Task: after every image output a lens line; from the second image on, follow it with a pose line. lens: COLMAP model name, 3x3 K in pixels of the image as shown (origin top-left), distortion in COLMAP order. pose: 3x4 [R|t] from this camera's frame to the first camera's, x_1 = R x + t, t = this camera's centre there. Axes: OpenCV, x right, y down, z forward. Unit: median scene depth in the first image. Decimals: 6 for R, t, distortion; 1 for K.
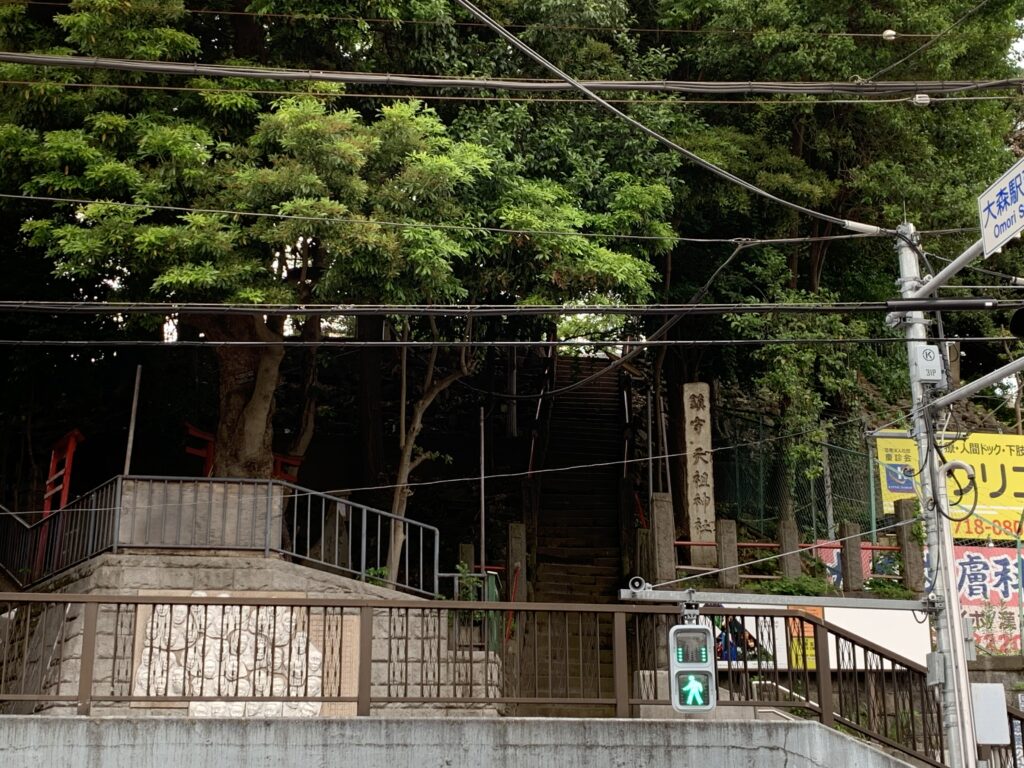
lens RADIAL K [[1504.3, 0, 513.2], [0, 1504.3, 381.1], [0, 0, 1]] dist [0.200235, 0.000000]
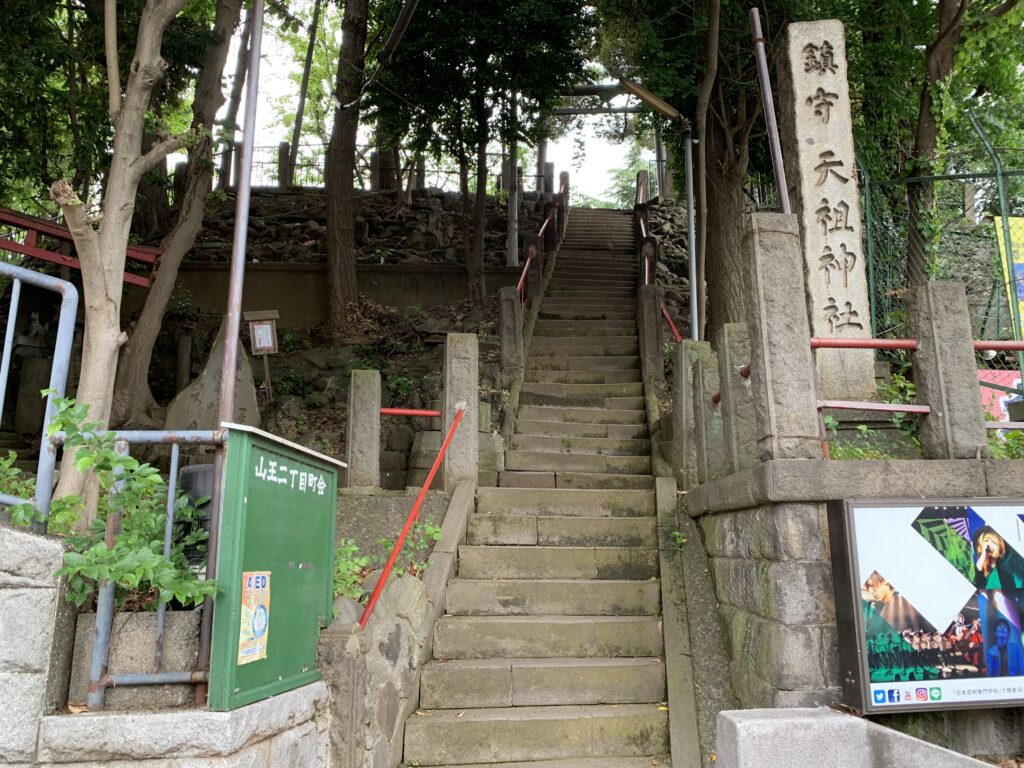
lens RADIAL K [[777.4, 0, 509.4], [0, 777.4, 385.7], [0, 0, 1]] dist [-0.003285, -0.002779]
pose [[0.996962, -0.011006, -0.077110, 0.043231], [0.017484, 0.996325, 0.083854, 0.094170], [0.075904, -0.084947, 0.993490, 0.747815]]
